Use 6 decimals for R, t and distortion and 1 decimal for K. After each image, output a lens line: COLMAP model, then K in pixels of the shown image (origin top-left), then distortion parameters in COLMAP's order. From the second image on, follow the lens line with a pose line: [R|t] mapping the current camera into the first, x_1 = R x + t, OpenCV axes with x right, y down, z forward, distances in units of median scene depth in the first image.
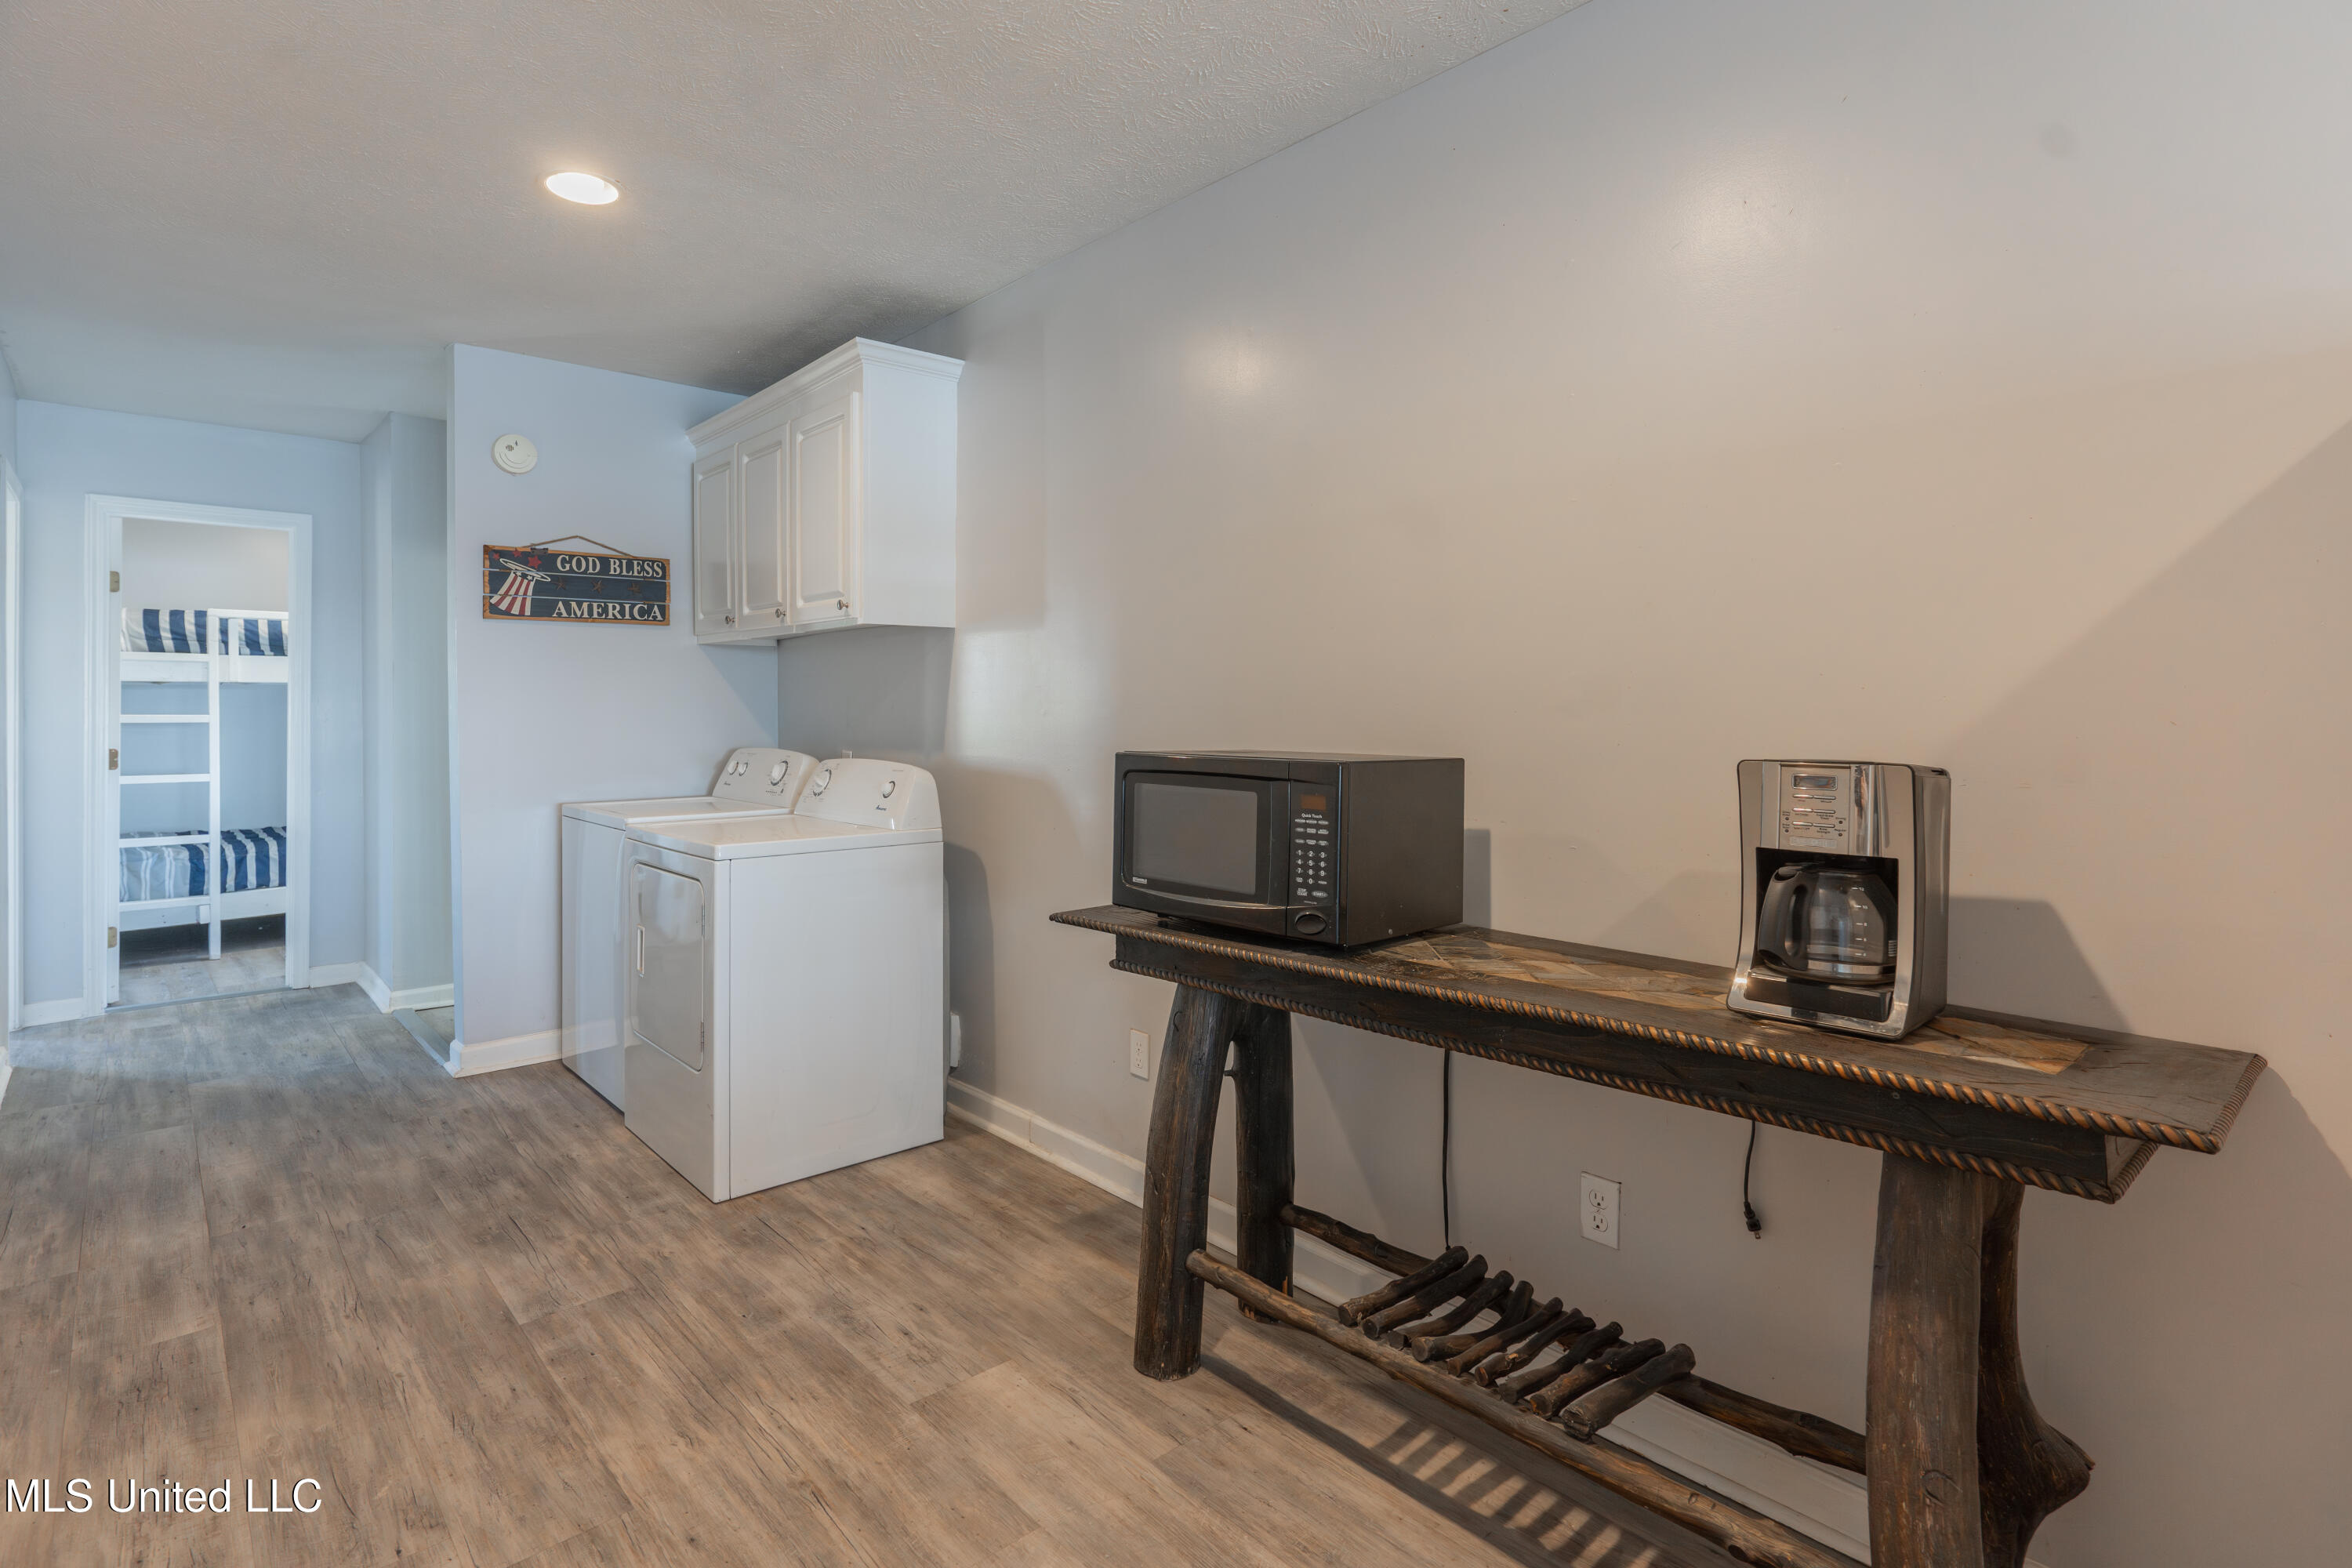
lens RADIAL K [[1143.9, 0, 1152.9], [0, 1143.9, 716.0], [0, 0, 1]] dist [0.001798, 0.001089]
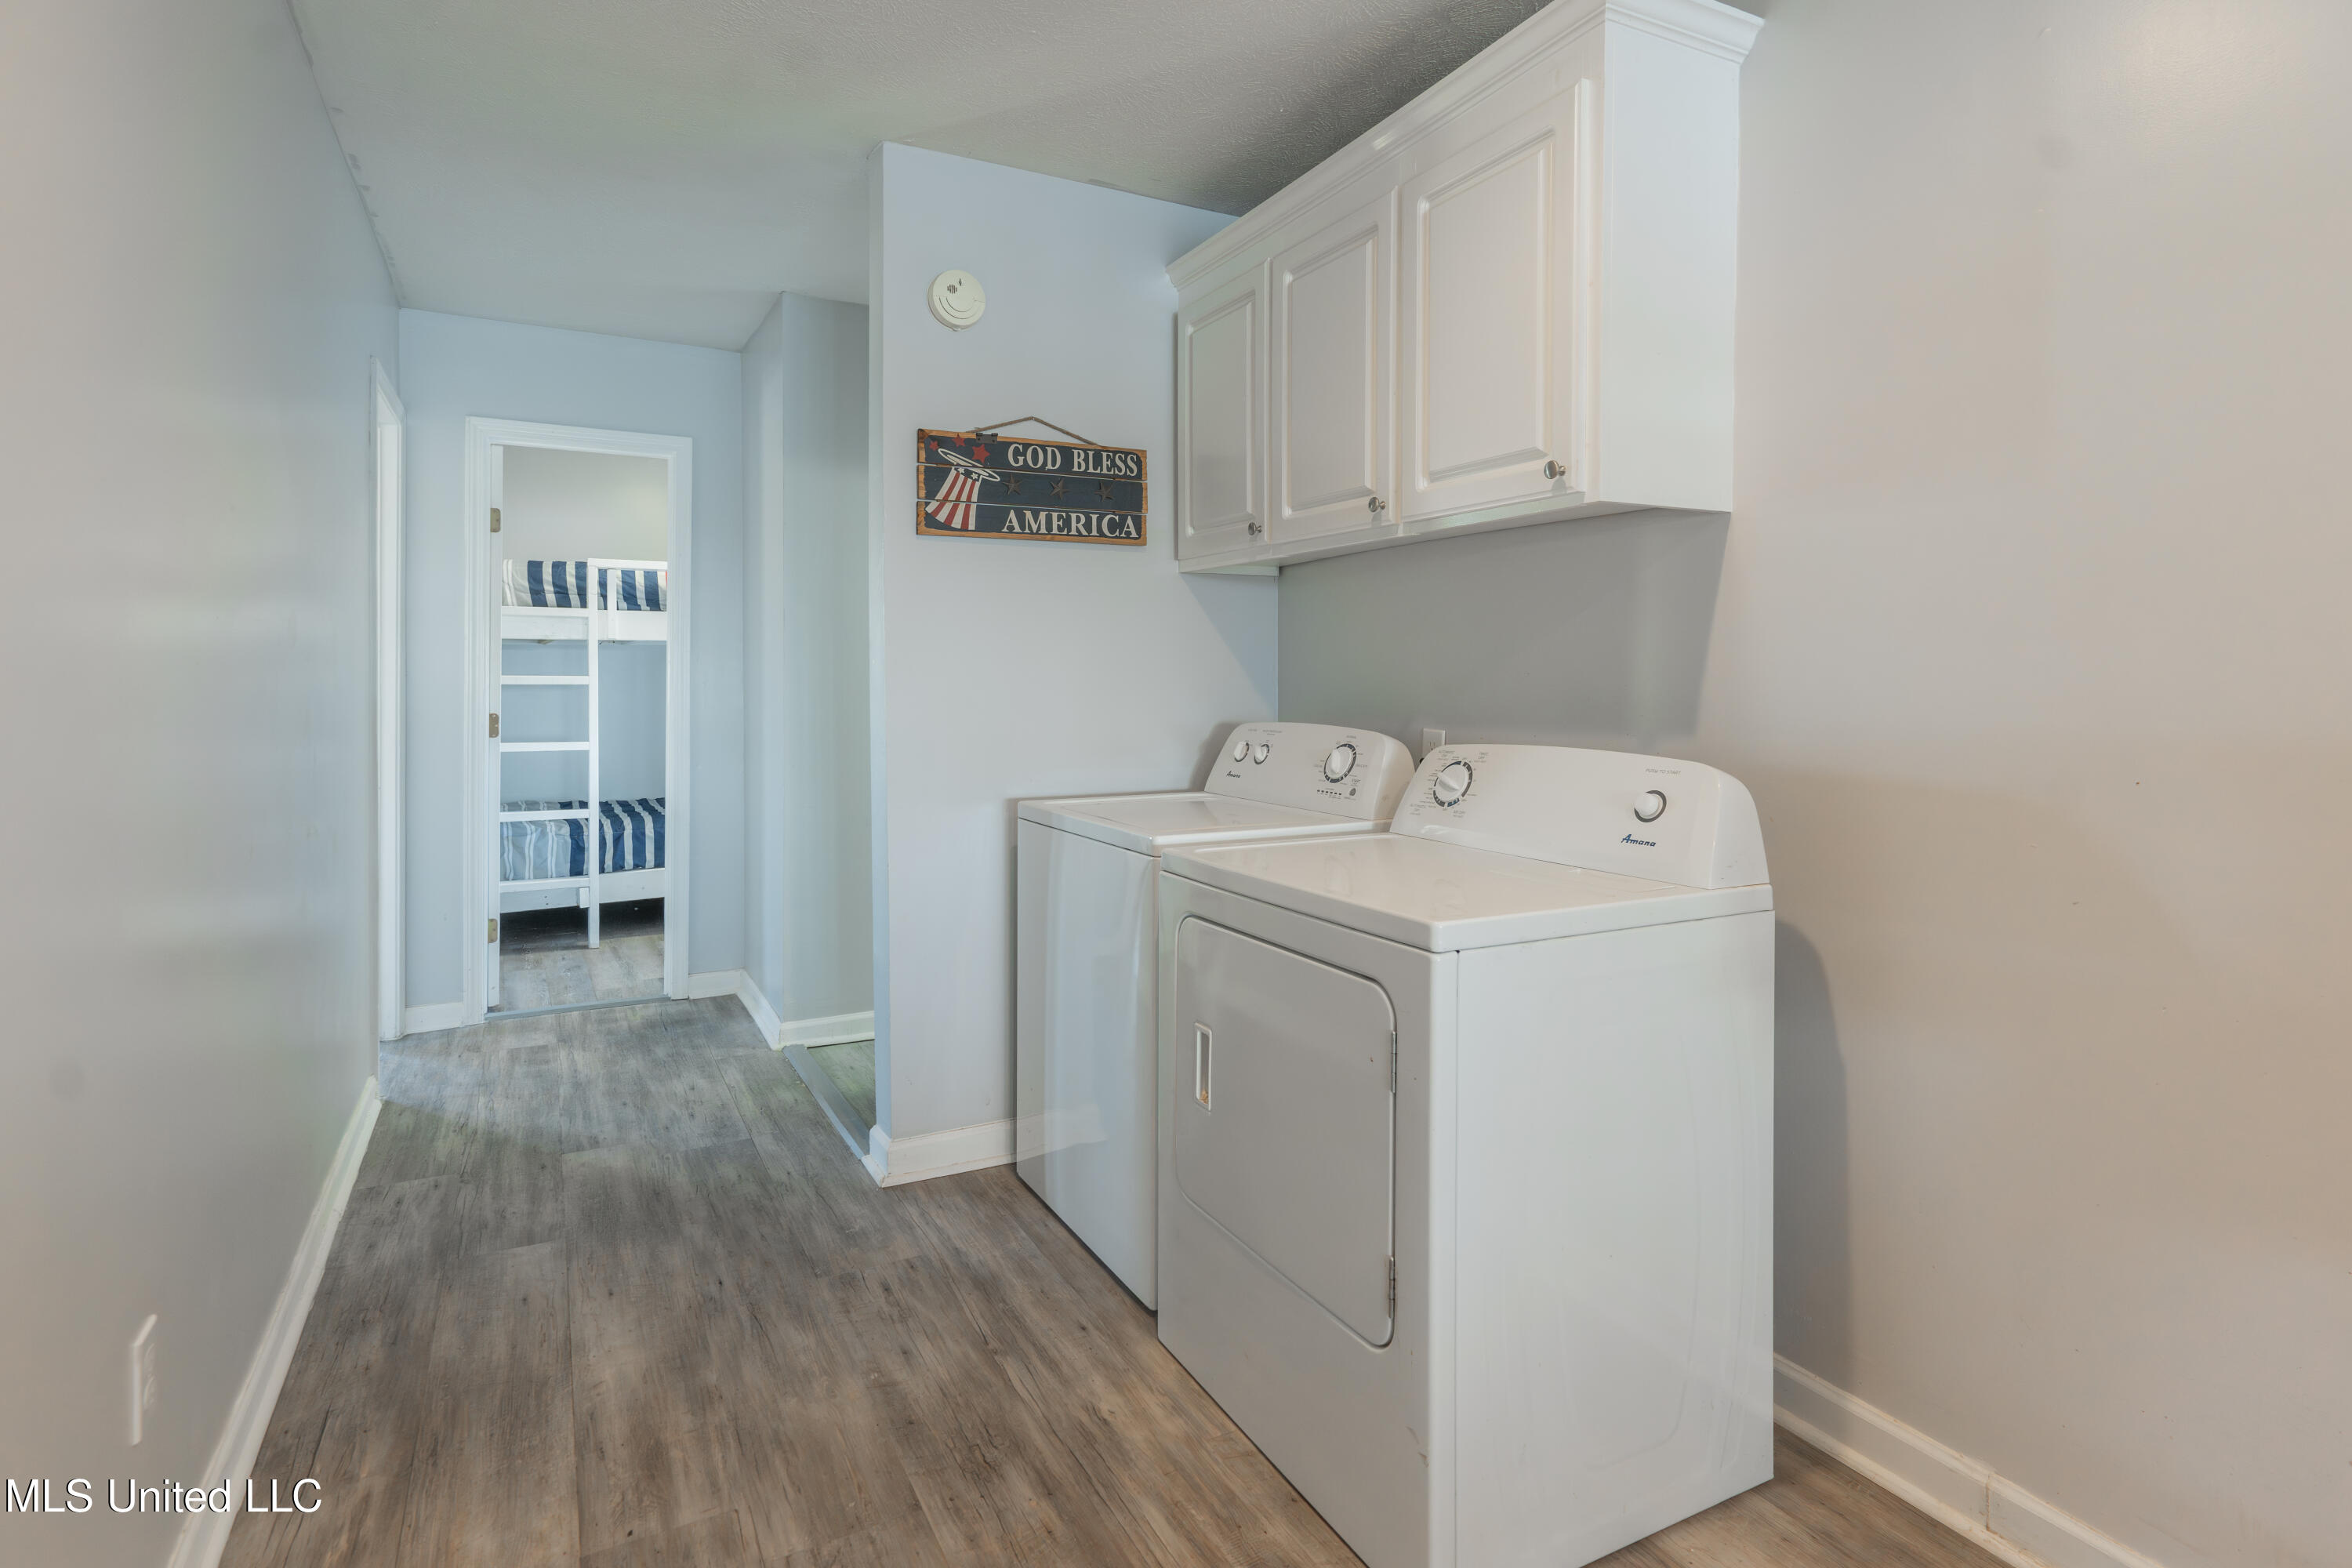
lens RADIAL K [[1143.9, 0, 1125.5], [0, 1143.9, 690.9], [0, 0, 1]] dist [0.001798, 0.001089]
pose [[0.968236, 0.005004, -0.249986, -0.274257], [-0.003898, 0.999980, 0.004917, 0.006697], [0.250006, -0.003786, 0.968237, 0.338403]]
